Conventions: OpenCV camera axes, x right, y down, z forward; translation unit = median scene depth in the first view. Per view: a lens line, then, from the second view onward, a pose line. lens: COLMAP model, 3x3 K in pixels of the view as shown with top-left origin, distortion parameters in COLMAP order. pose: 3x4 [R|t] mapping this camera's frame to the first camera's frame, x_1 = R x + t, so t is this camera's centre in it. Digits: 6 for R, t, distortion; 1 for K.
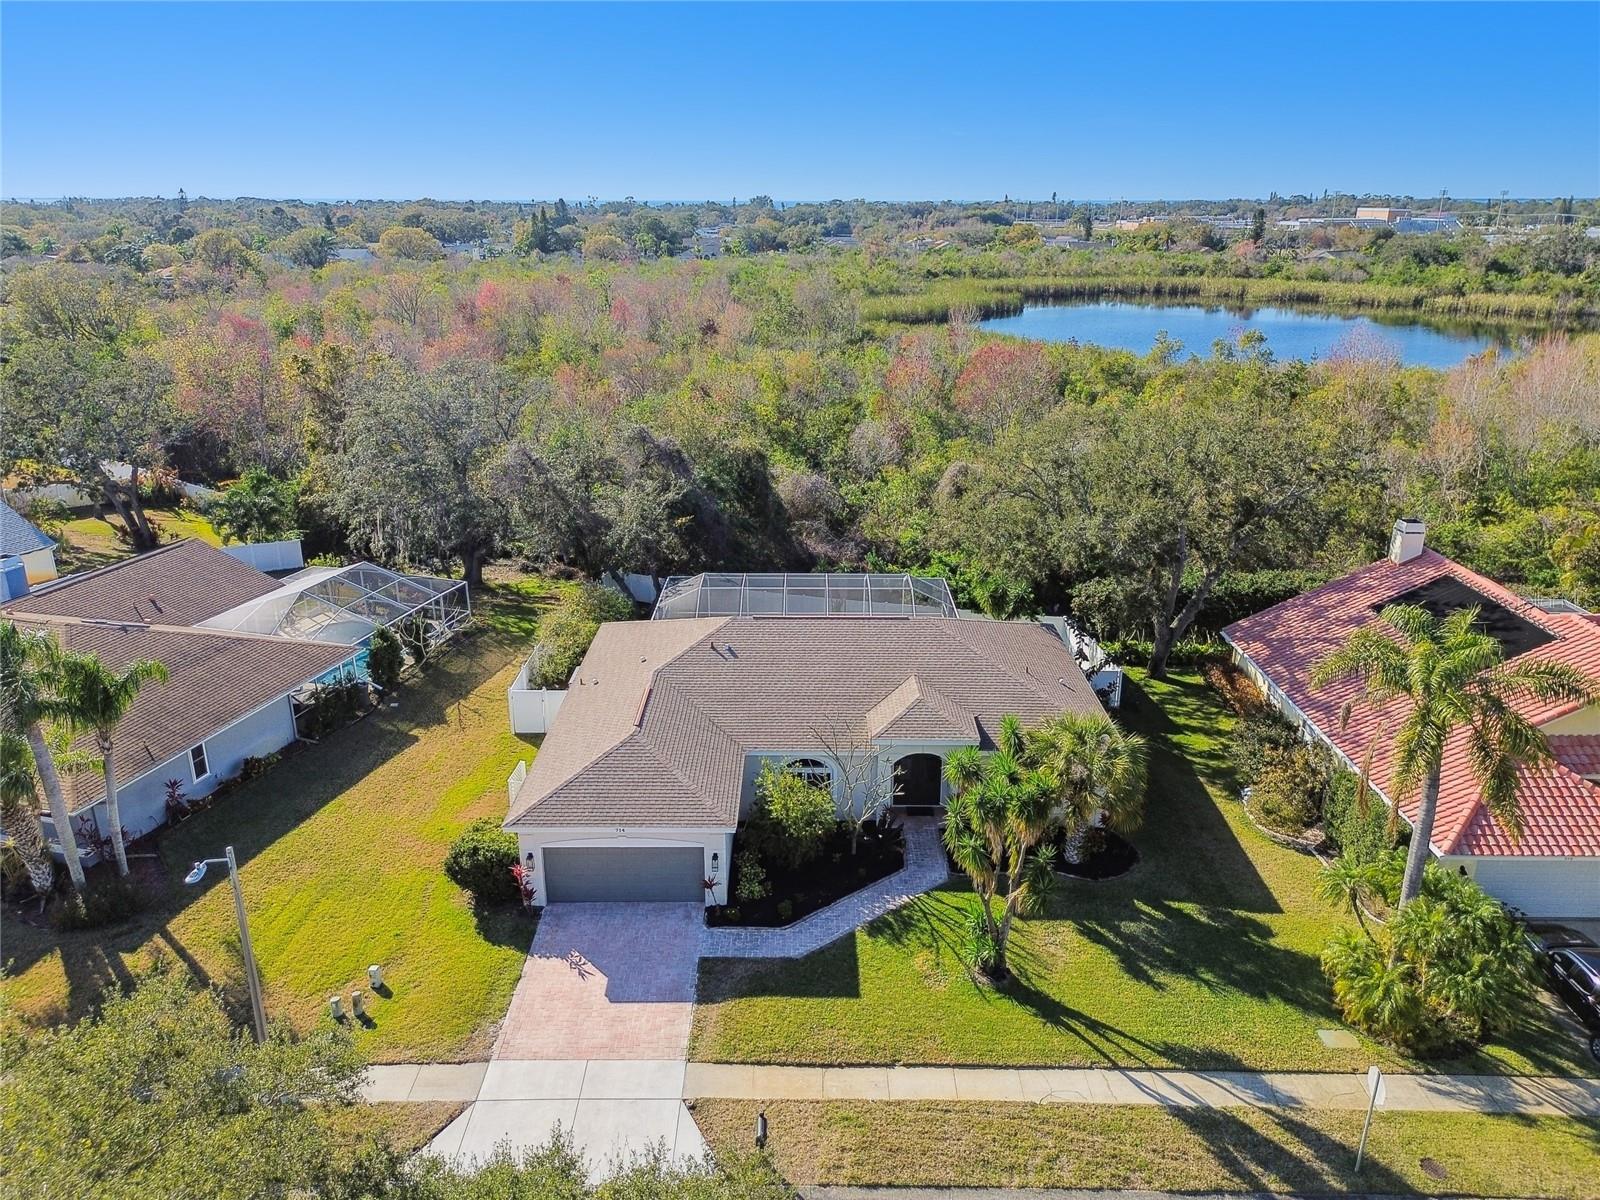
lens RADIAL K [[1142.2, 0, 798.2], [0, 1142.2, 603.7], [0, 0, 1]] dist [0.056385, -0.050167]
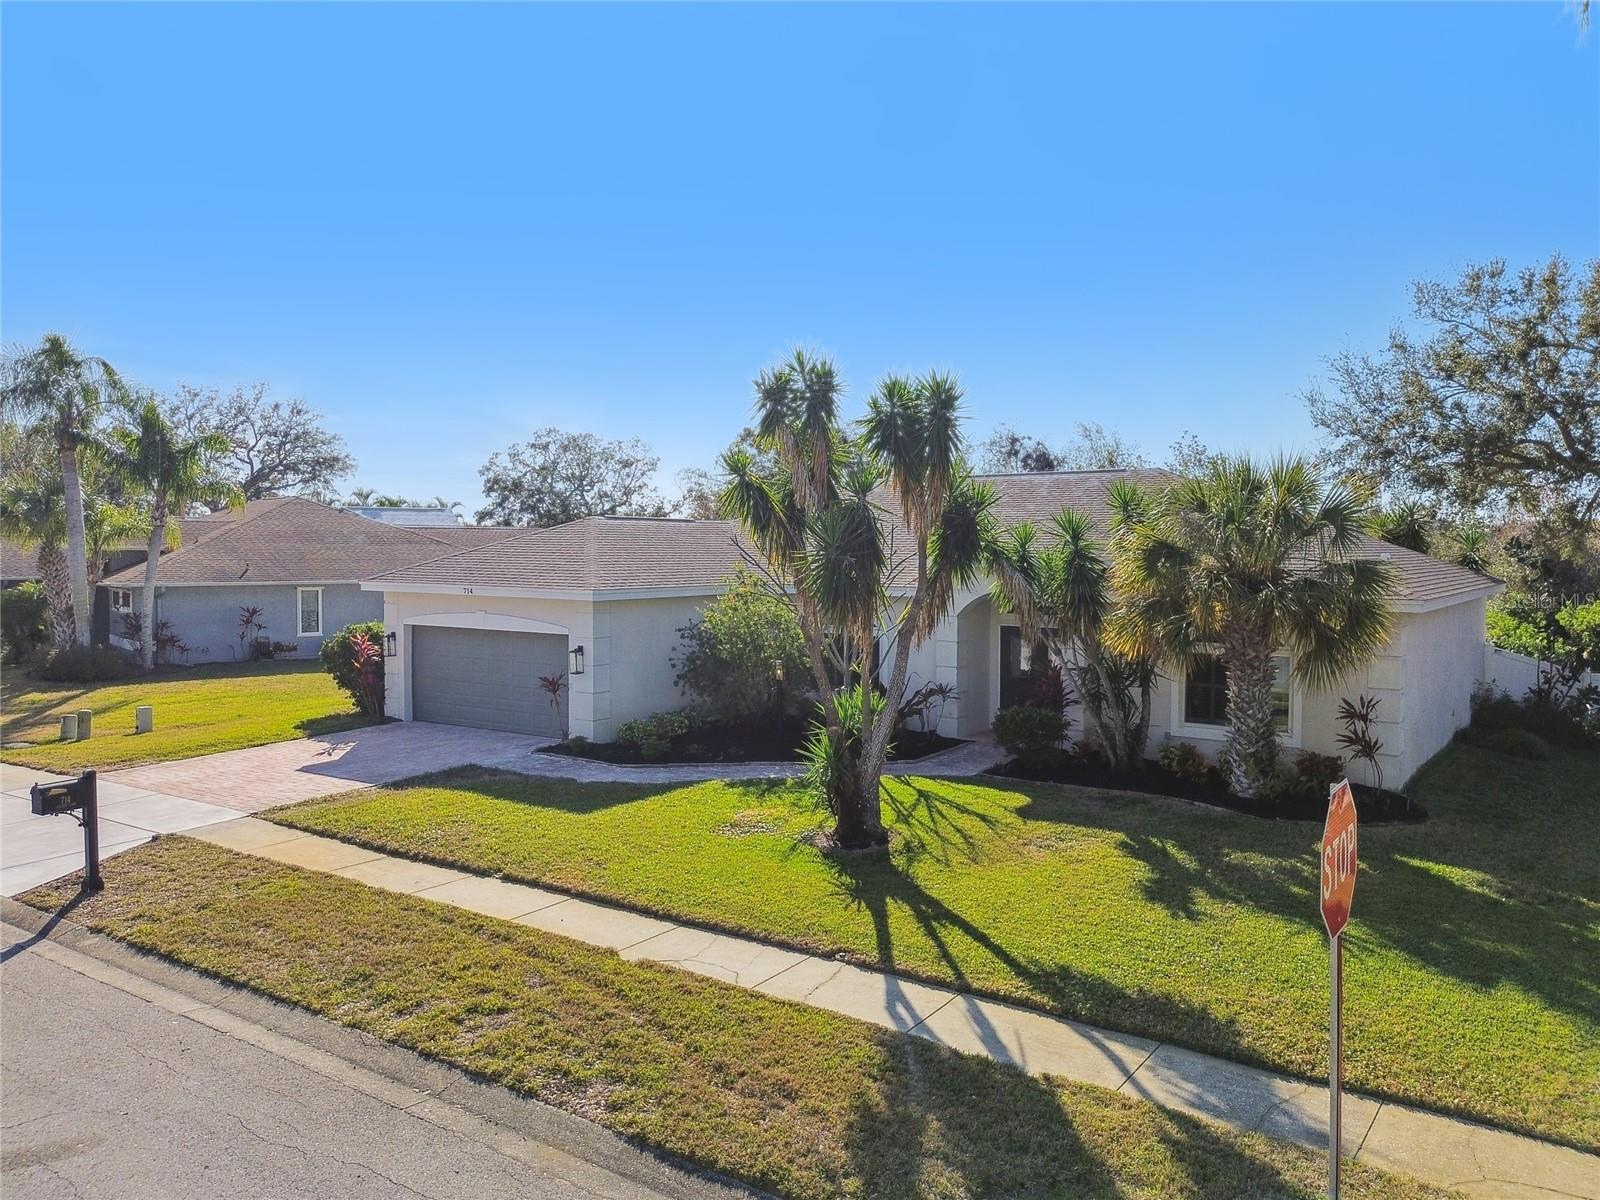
lens RADIAL K [[1208.6, 0, 797.3], [0, 1208.6, 578.7], [0, 0, 1]] dist [0.071515, -0.086001]
pose [[0.820844, 0.017764, -0.570876, 0.419573], [-0.194082, 0.948715, -0.249544, 0.339827], [0.537165, 0.315633, 0.782195, 0.557401]]
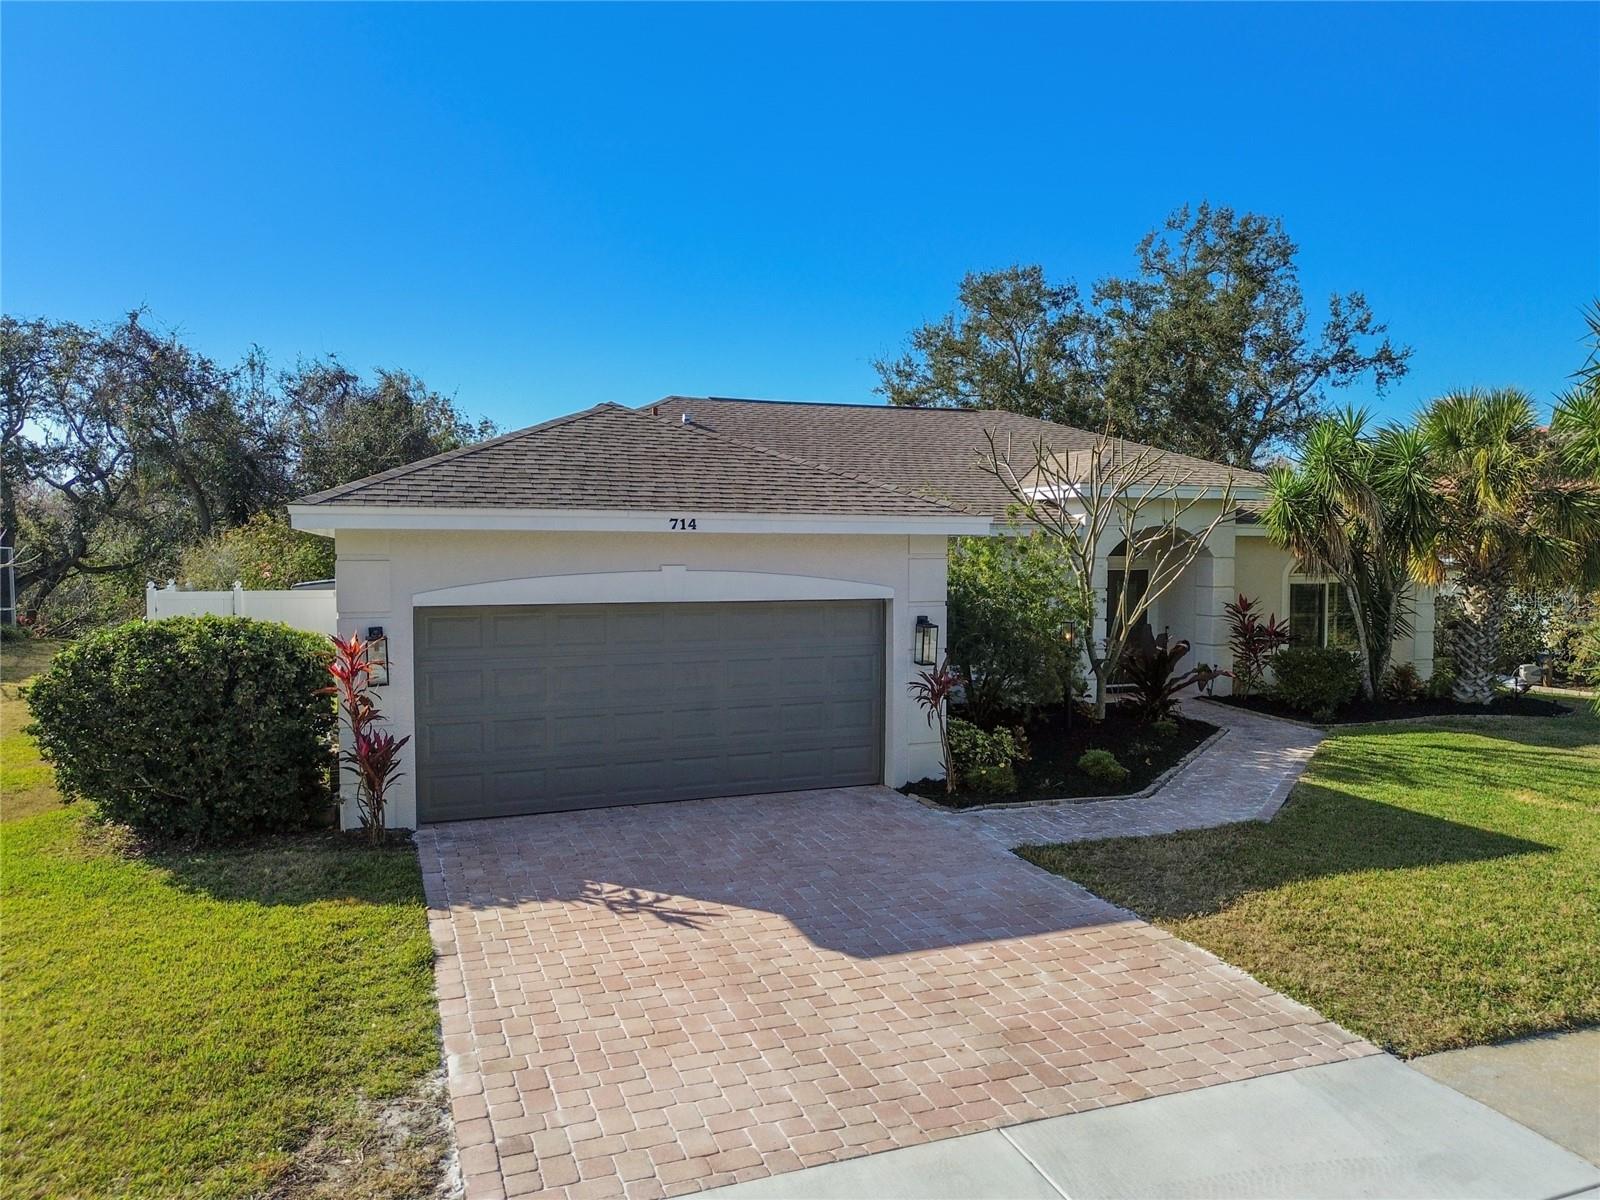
lens RADIAL K [[1141.6, 0, 800.0], [0, 1141.6, 600.0], [0, 0, 1]] dist [0.069652, -0.073352]
pose [[0.934302, -0.018818, 0.355987, -0.247209], [0.120309, 0.956662, -0.265185, 0.317400], [-0.335569, 0.290591, 0.896075, 0.718943]]
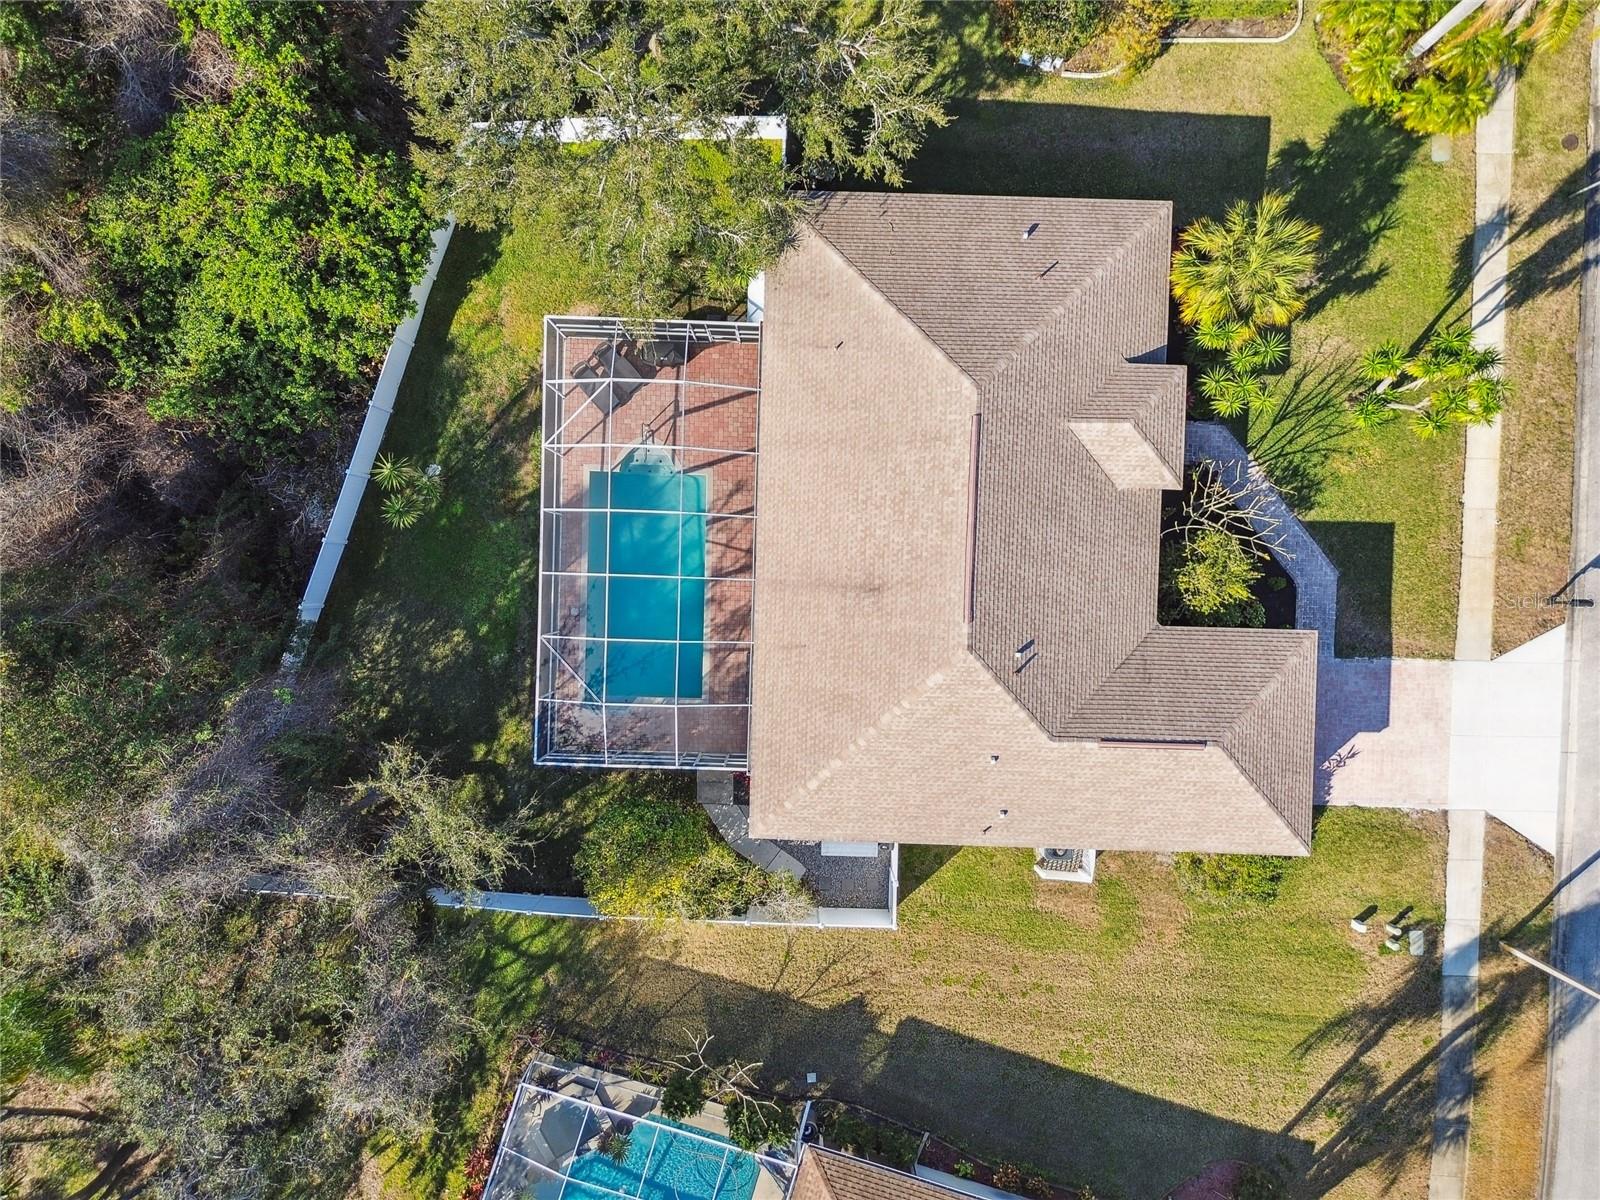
lens RADIAL K [[1129.9, 0, 802.2], [0, 1129.9, 600.0], [0, 0, 1]] dist [0.062468, -0.063567]
pose [[0.021563, -0.999493, -0.023428, -0.012219], [0.327073, -0.015092, 0.944879, -0.952872], [-0.944753, -0.028037, 0.326581, 1.129227]]
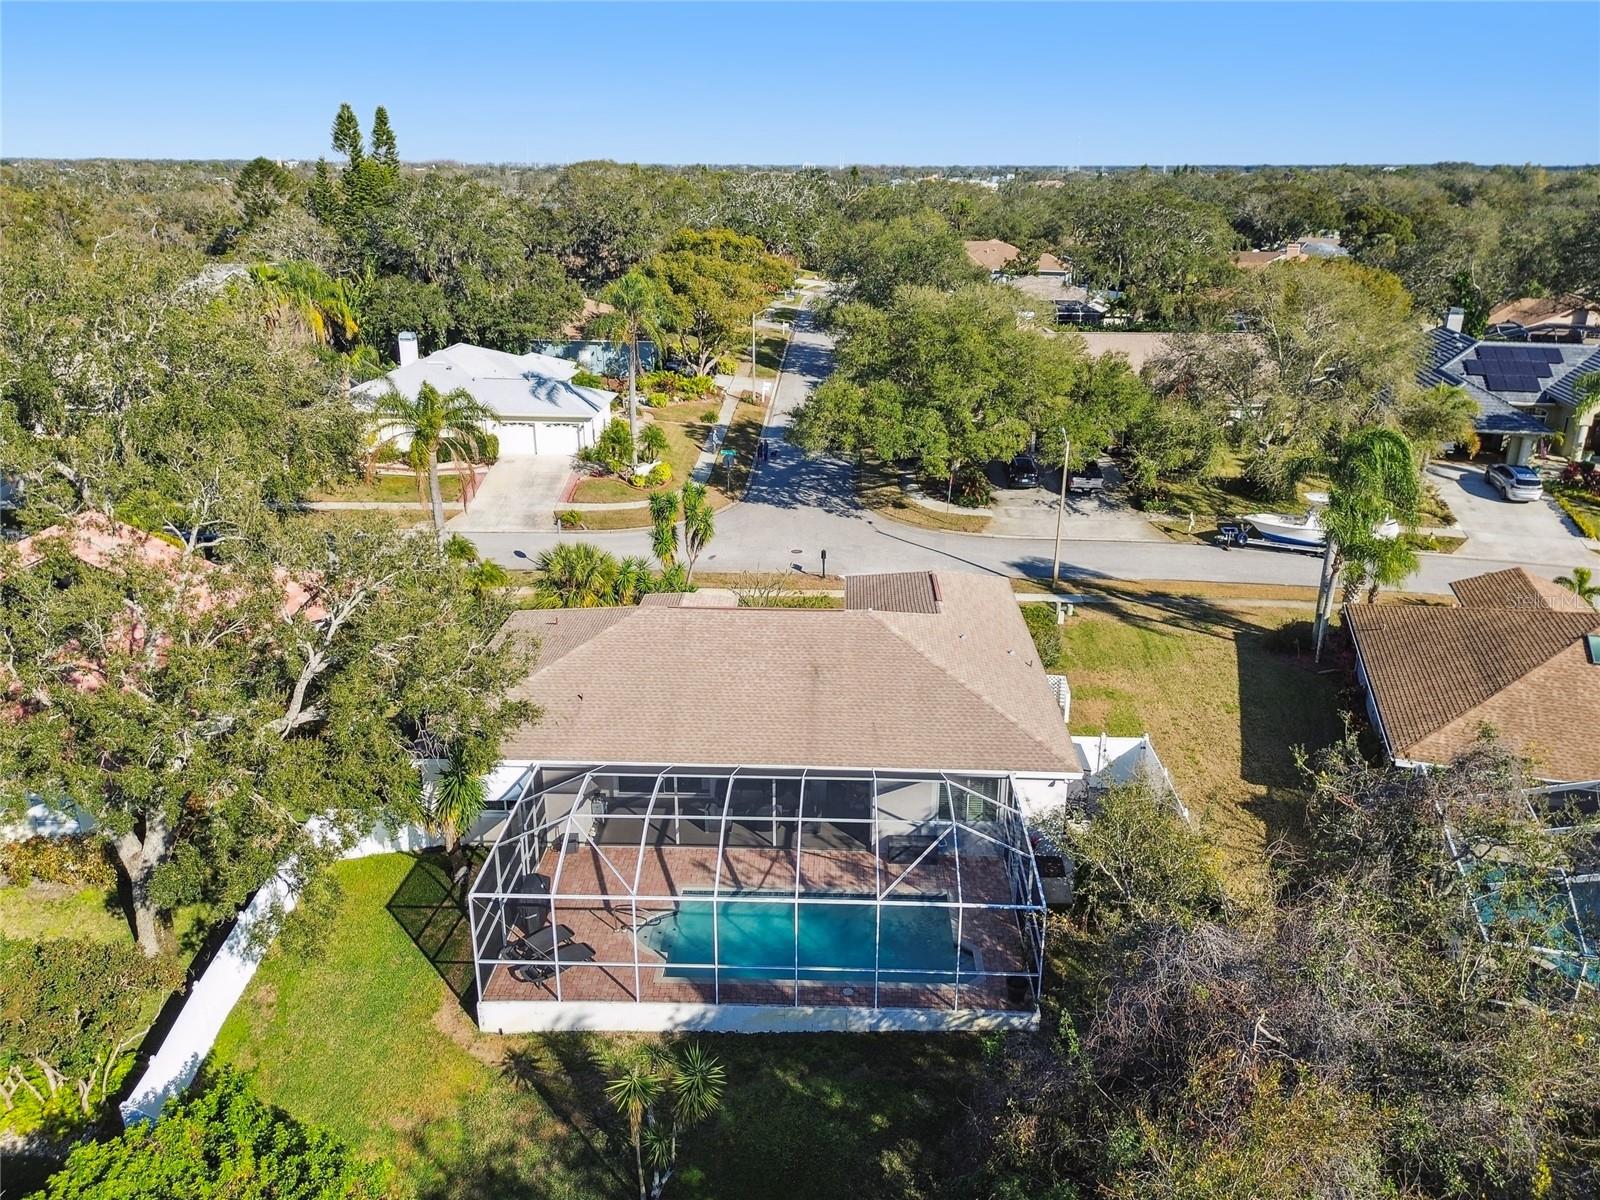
lens RADIAL K [[1180.3, 0, 803.5], [0, 1180.3, 600.8], [0, 0, 1]] dist [0.070721, -0.083704]
pose [[-0.999547, -0.017205, 0.024697, -0.042639], [0.002631, 0.767449, 0.641104, -0.744478], [-0.029984, 0.640879, -0.767056, 2.205542]]
